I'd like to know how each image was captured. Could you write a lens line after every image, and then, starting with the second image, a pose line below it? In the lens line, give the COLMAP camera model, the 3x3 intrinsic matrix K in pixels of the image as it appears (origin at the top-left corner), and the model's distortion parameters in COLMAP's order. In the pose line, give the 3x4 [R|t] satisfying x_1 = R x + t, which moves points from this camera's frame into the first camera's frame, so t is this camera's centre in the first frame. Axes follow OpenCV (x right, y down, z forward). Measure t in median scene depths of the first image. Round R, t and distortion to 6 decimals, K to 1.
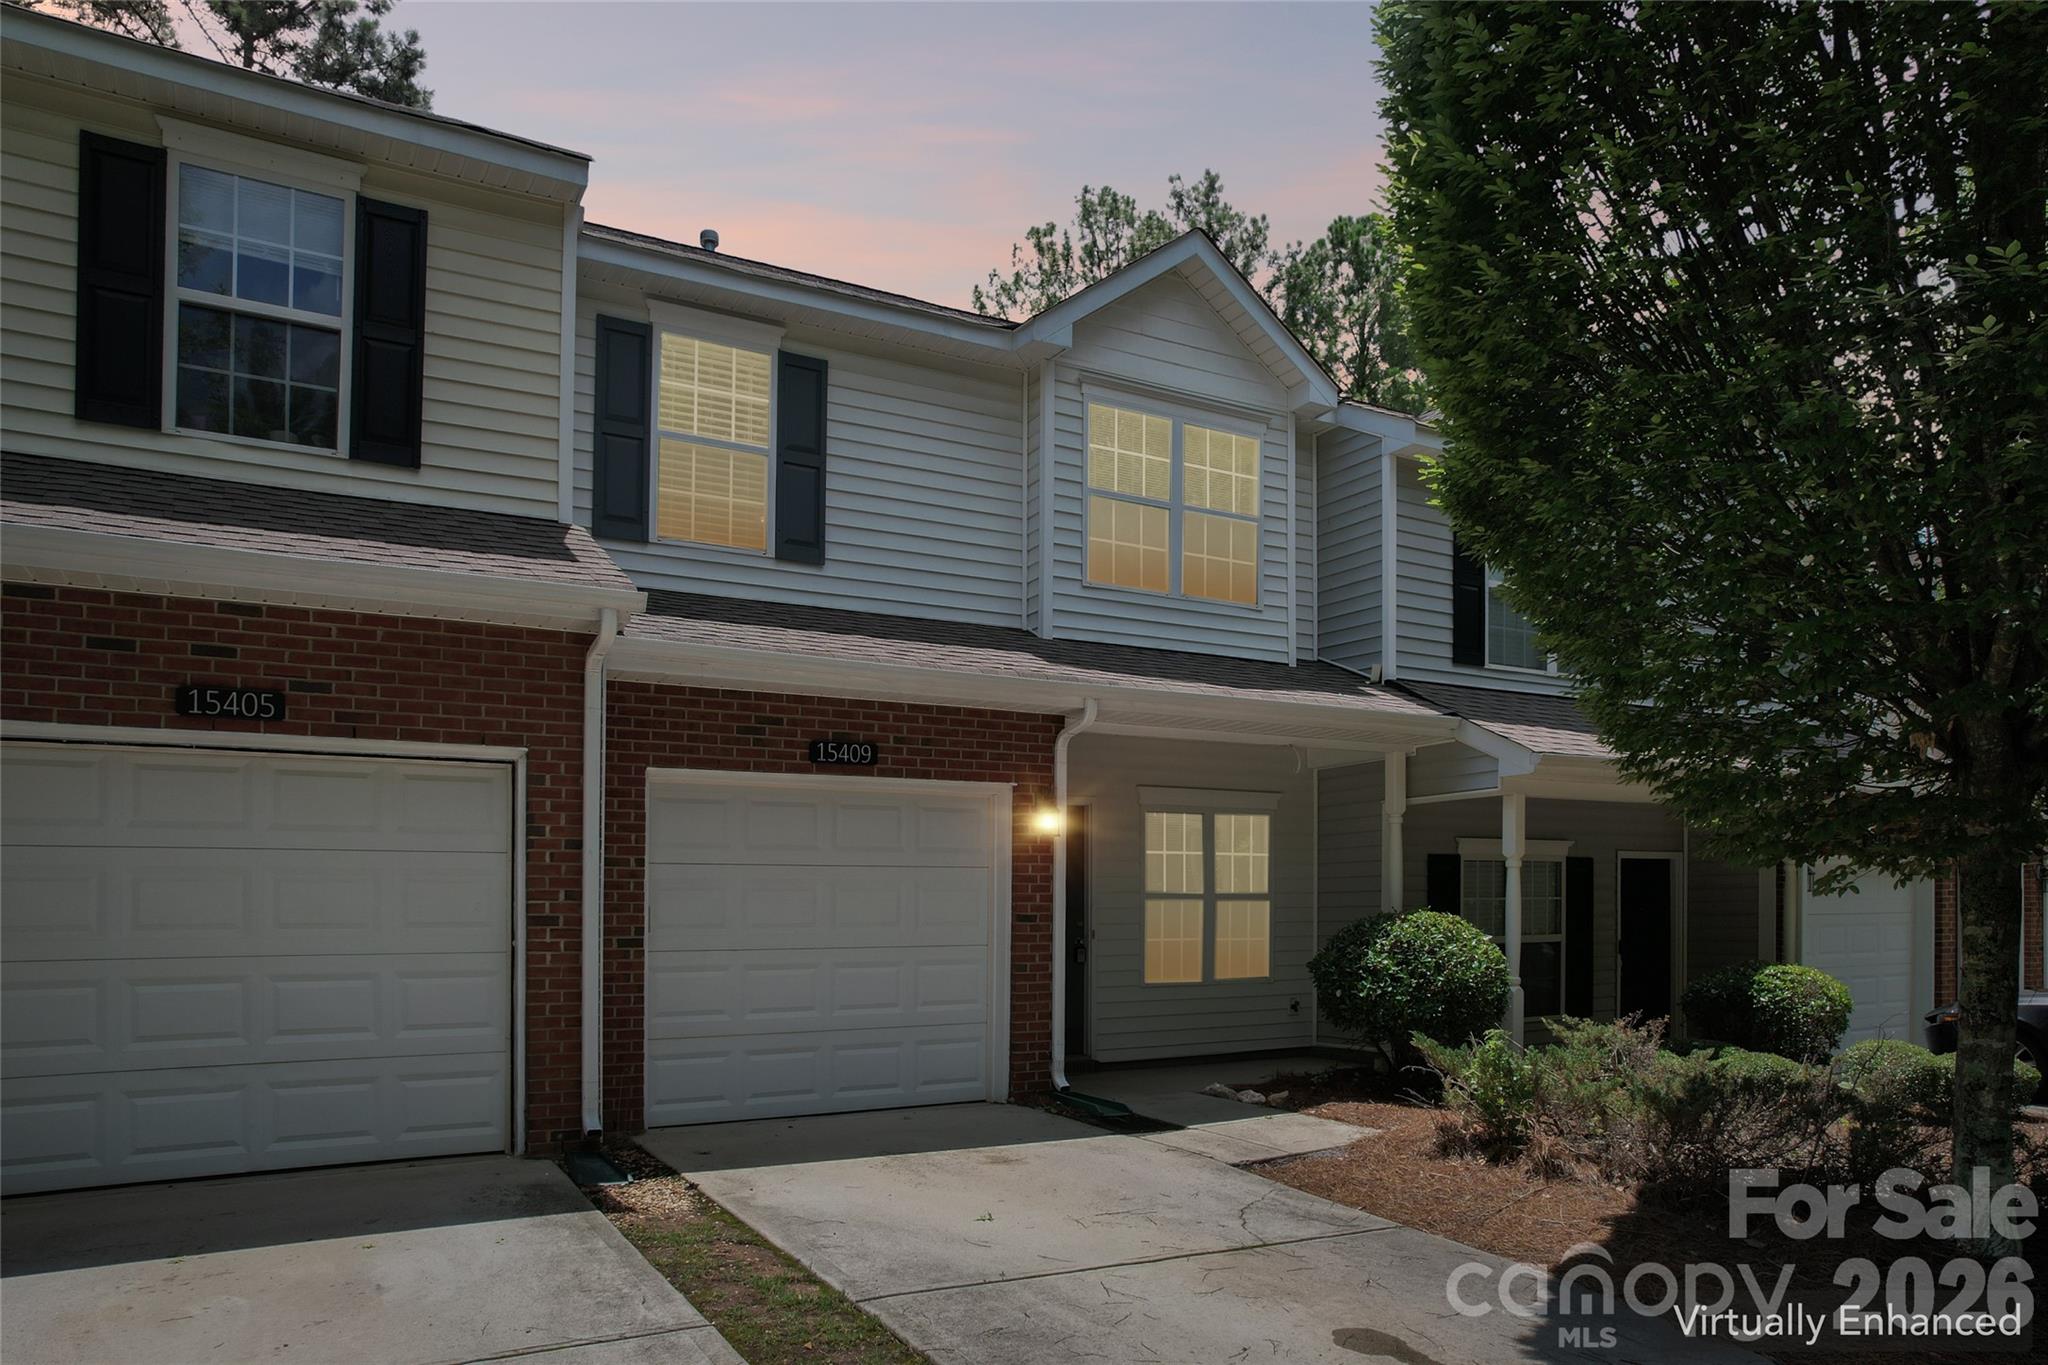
lens RADIAL K [[1336.1, 0, 1028.7], [0, 1336.1, 881.8], [0, 0, 1]] dist [-0.046940, 0.027032]
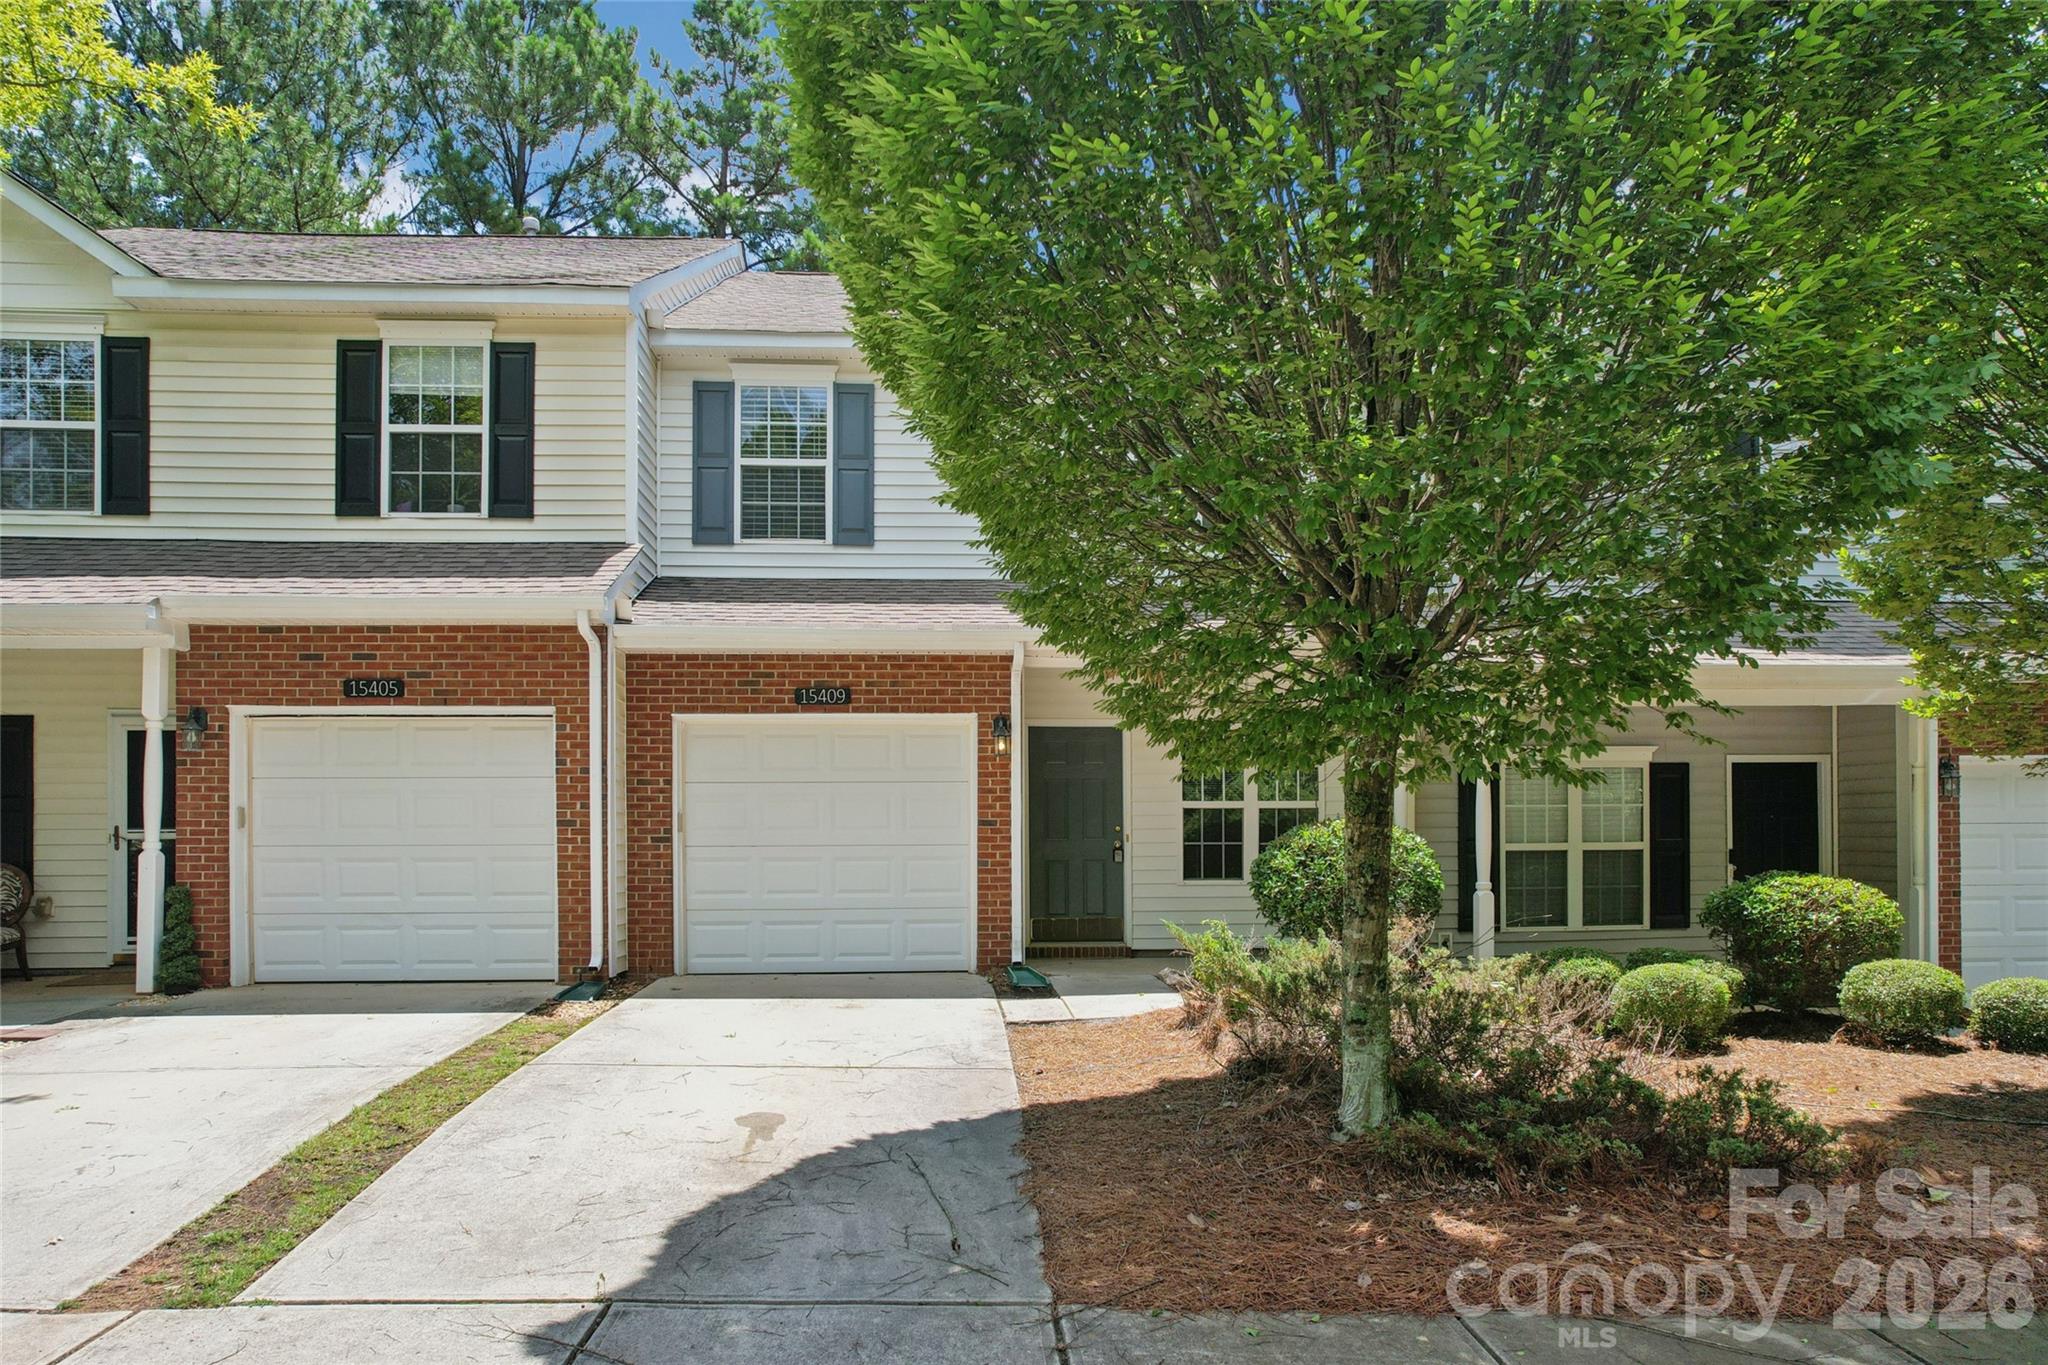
lens RADIAL K [[1284.1, 0, 1030.5], [0, 1284.1, 812.0], [0, 0, 1]] dist [-0.053832, 0.000020]
pose [[0.910506, -0.004712, -0.413469, 0.632973], [0.009557, 0.999908, 0.009651, 0.007381], [0.413385, -0.012739, 0.910467, -0.066771]]
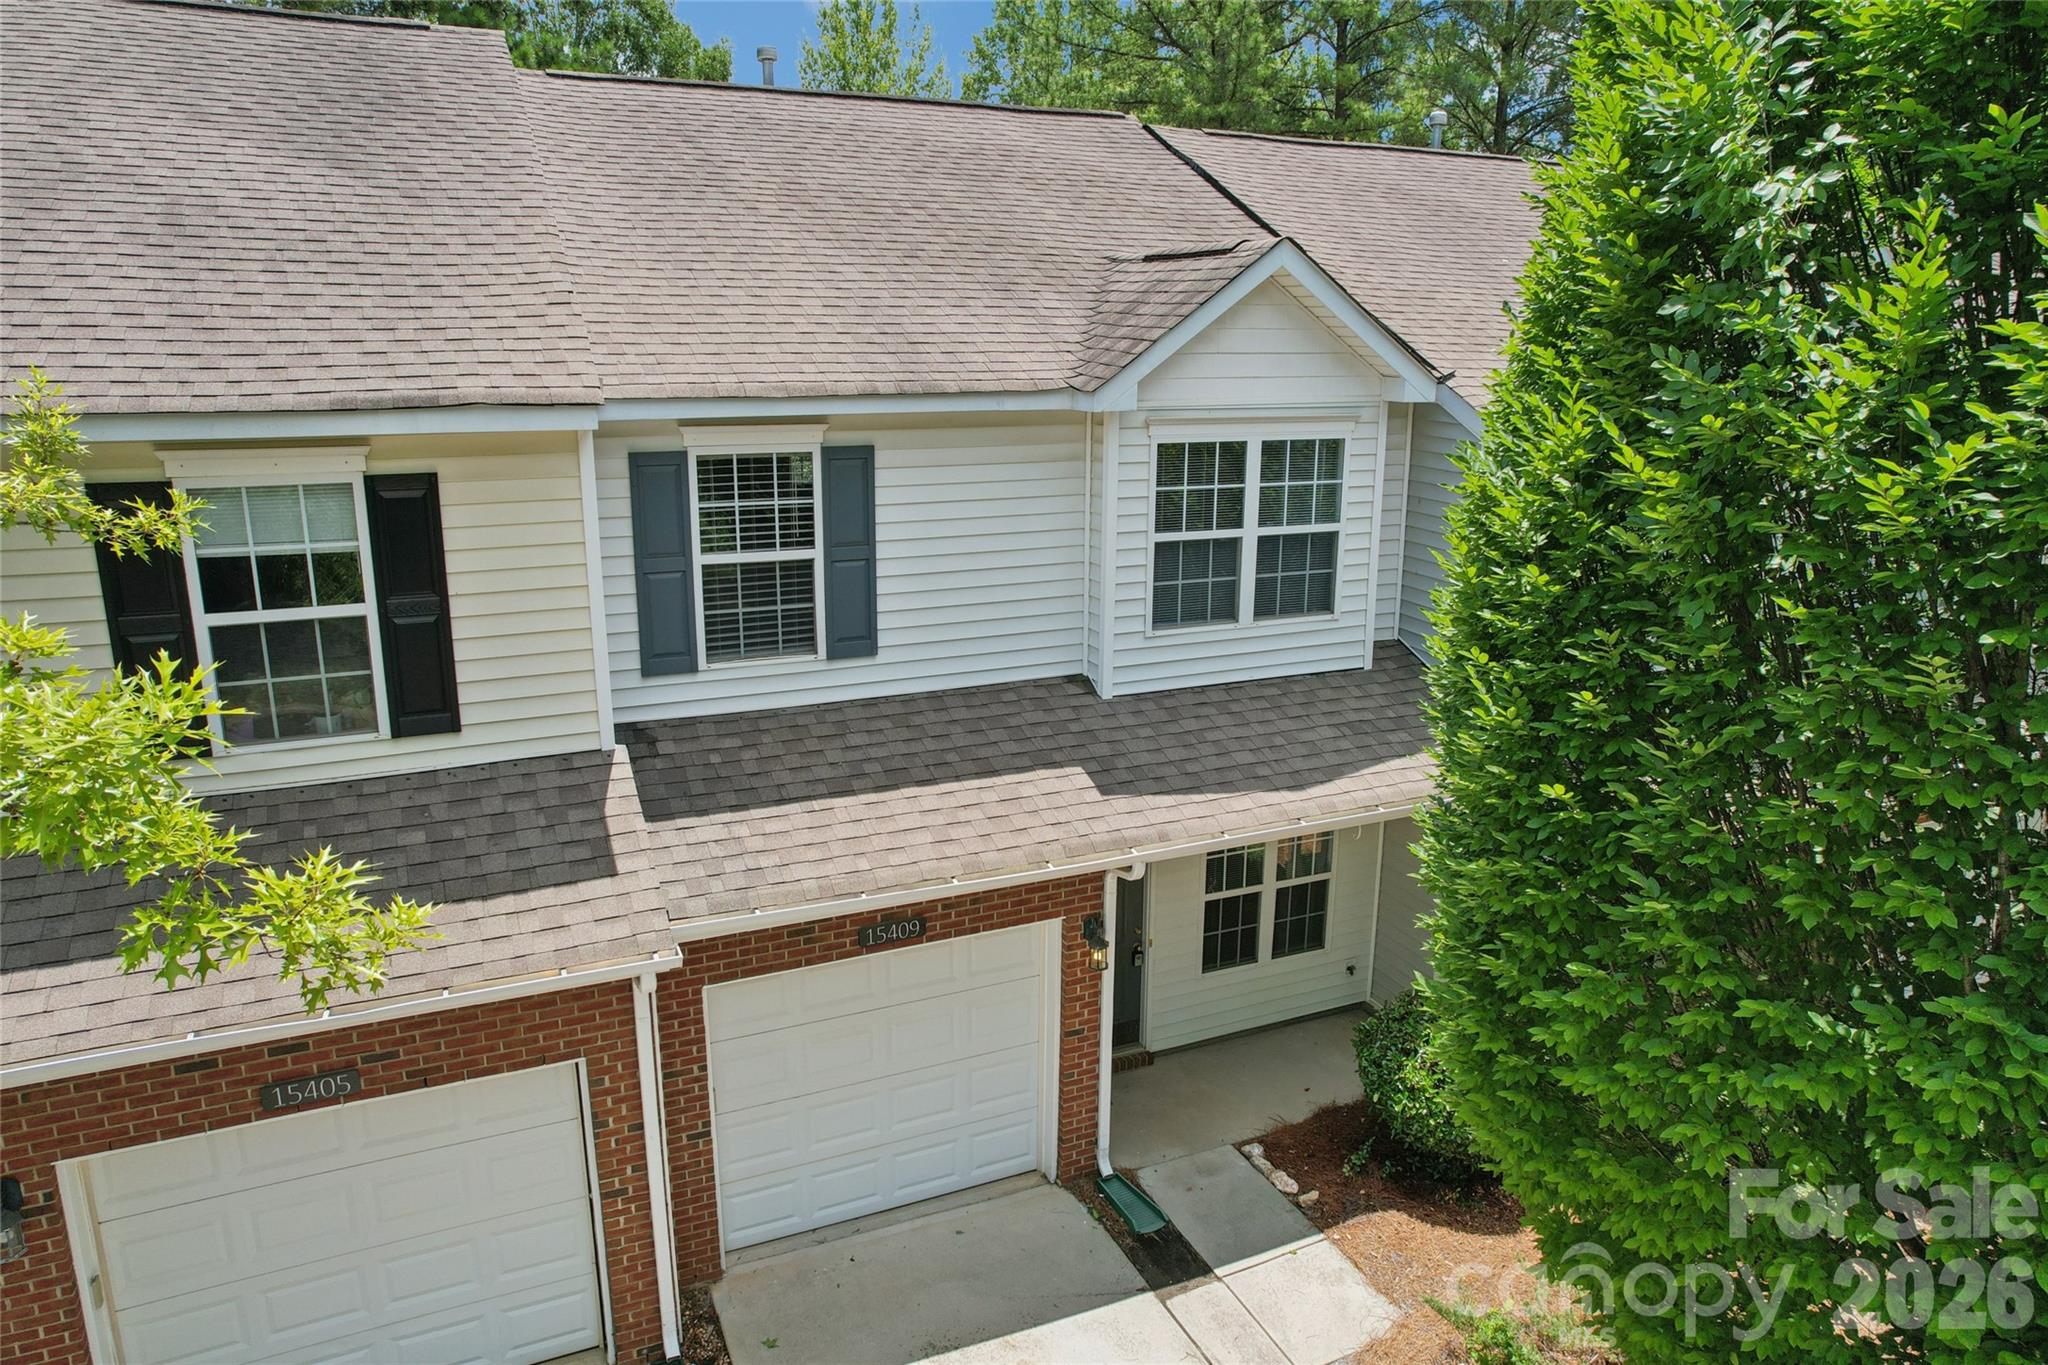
lens RADIAL K [[1288.9, 0, 1024.0], [0, 1288.9, 682.5], [0, 0, 1]] dist [-0.077052, 0.050798]
pose [[0.996109, 0.022479, -0.085212, 0.047566], [-0.000669, 0.968822, 0.247756, -0.591118], [0.088125, -0.246735, 0.965068, 0.113620]]
